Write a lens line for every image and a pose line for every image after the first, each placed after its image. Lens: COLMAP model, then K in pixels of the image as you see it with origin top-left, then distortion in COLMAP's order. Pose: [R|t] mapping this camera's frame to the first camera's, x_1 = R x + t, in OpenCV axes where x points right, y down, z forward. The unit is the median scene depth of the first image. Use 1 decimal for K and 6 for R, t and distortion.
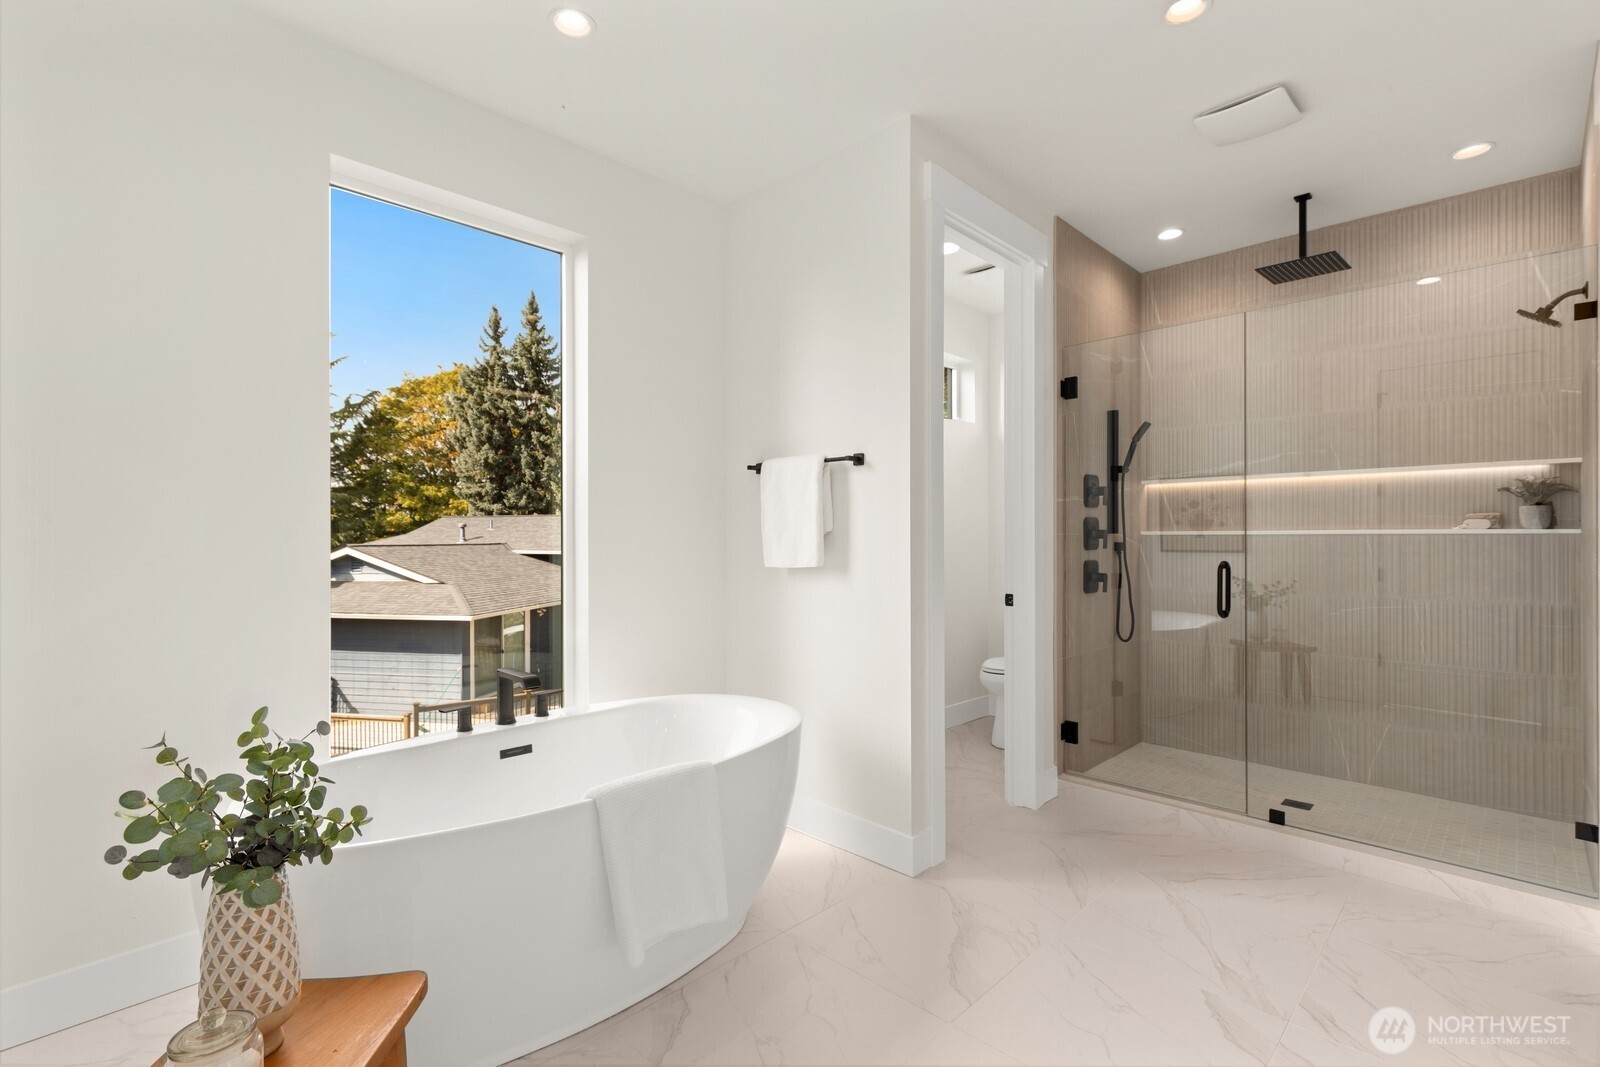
lens RADIAL K [[725.2, 0, 782.4], [0, 725.2, 529.4], [0, 0, 1]] dist [0.004343, 0.003363]
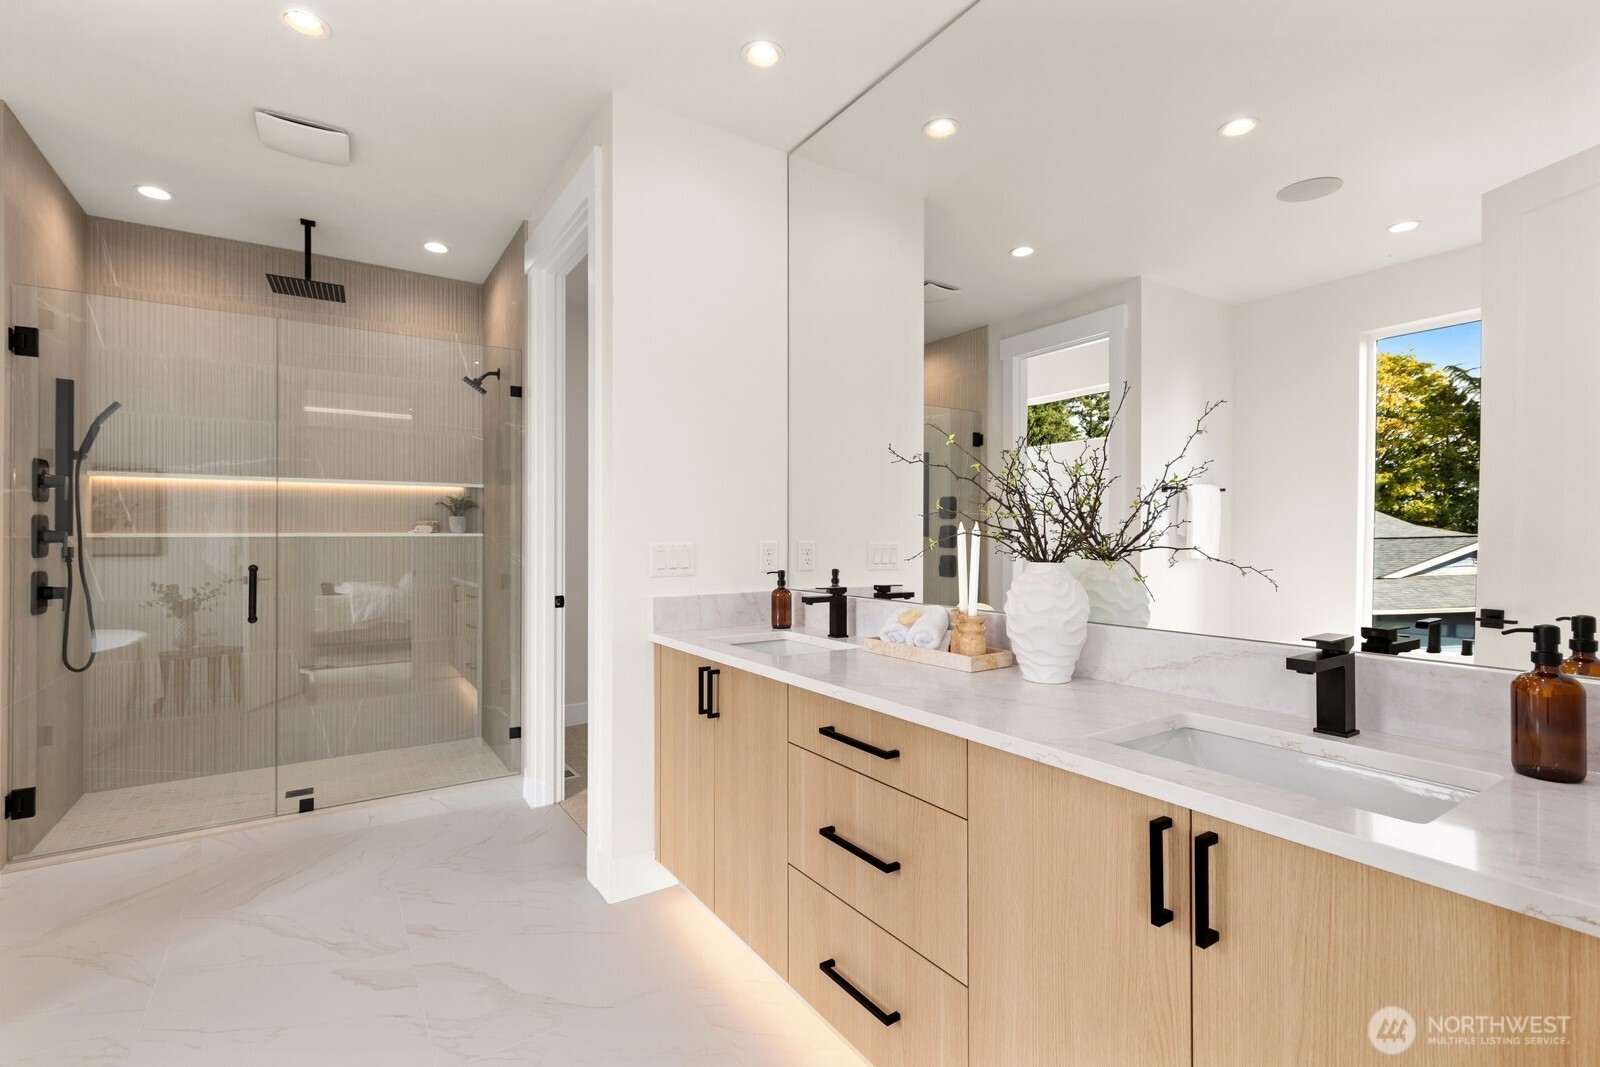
lens RADIAL K [[725.2, 0, 789.7], [0, 725.2, 521.6], [0, 0, 1]] dist [0.004343, 0.003363]
pose [[0.231198, 0.021261, 0.972674, -0.154844], [-0.006558, 0.999773, -0.020294, 0.001328], [-0.972885, -0.001687, 0.231285, 0.061617]]
